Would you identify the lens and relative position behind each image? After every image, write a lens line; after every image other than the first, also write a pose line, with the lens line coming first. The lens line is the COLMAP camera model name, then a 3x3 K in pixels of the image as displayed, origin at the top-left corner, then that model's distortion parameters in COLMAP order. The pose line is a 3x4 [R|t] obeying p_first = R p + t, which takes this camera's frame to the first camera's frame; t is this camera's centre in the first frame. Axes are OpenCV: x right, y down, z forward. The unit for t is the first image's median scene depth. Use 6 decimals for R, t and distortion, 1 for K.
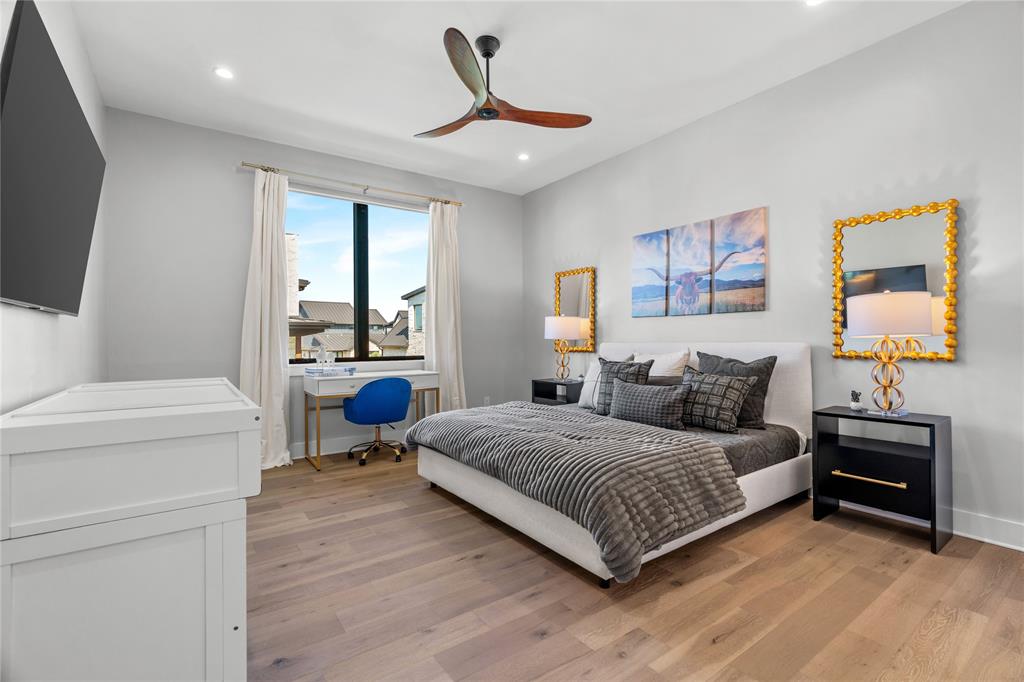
lens RADIAL K [[463.4, 0, 516.8], [0, 463.4, 341.9], [0, 0, 1]] dist [-0.012592, 0.004587]
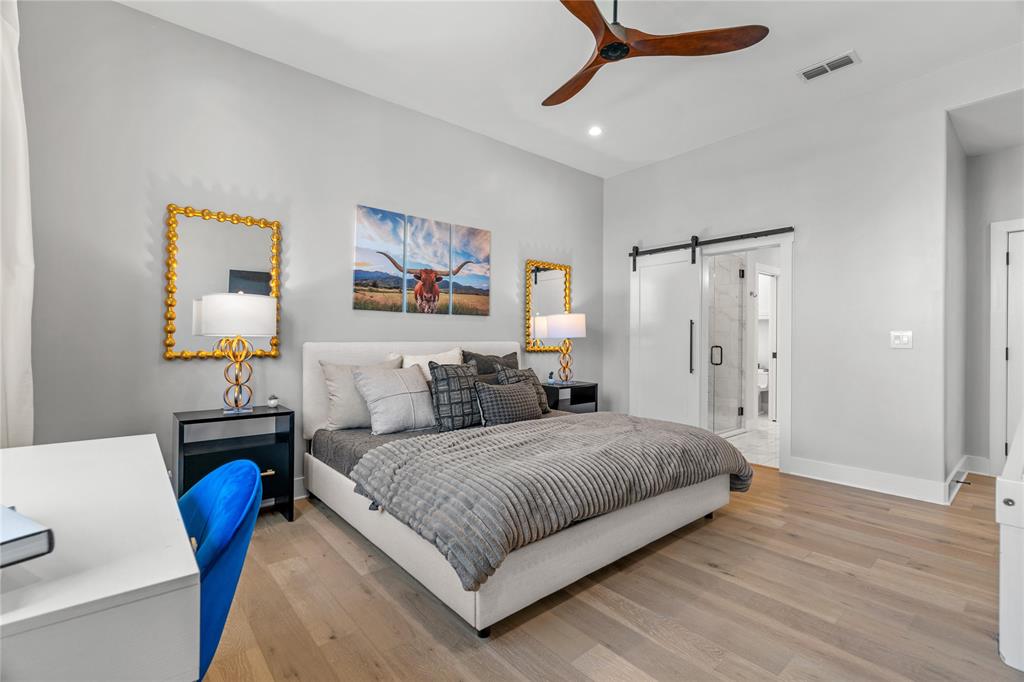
lens RADIAL K [[463.4, 0, 516.0], [0, 463.4, 337.0], [0, 0, 1]] dist [-0.012592, 0.004587]
pose [[-0.092848, 0.009933, 0.995631, -0.676885], [0.000504, 0.999951, -0.009929, 0.001287], [-0.995680, -0.000420, -0.092849, 1.013304]]
